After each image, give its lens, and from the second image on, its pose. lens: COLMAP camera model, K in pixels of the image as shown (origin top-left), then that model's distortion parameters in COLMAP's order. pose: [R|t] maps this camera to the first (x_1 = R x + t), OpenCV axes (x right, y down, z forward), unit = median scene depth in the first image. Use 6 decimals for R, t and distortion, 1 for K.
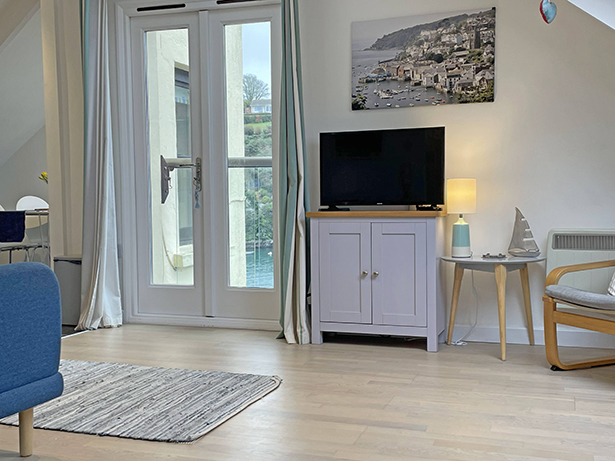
lens RADIAL K [[731.3, 0, 307.5], [0, 731.3, 230.5], [0, 0, 1]] dist [-0.002968, -0.008223]
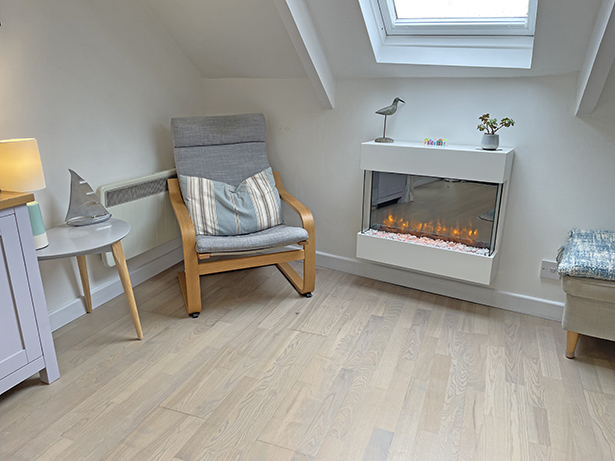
lens RADIAL K [[453.4, 0, 307.5], [0, 453.4, 230.5], [0, 0, 1]] dist [0.005903, 0.002260]
pose [[0.057856, -0.269795, 0.961178, -0.271785], [0.065236, 0.961755, 0.266031, -0.107145], [-0.996191, 0.047312, 0.073243, 0.891088]]
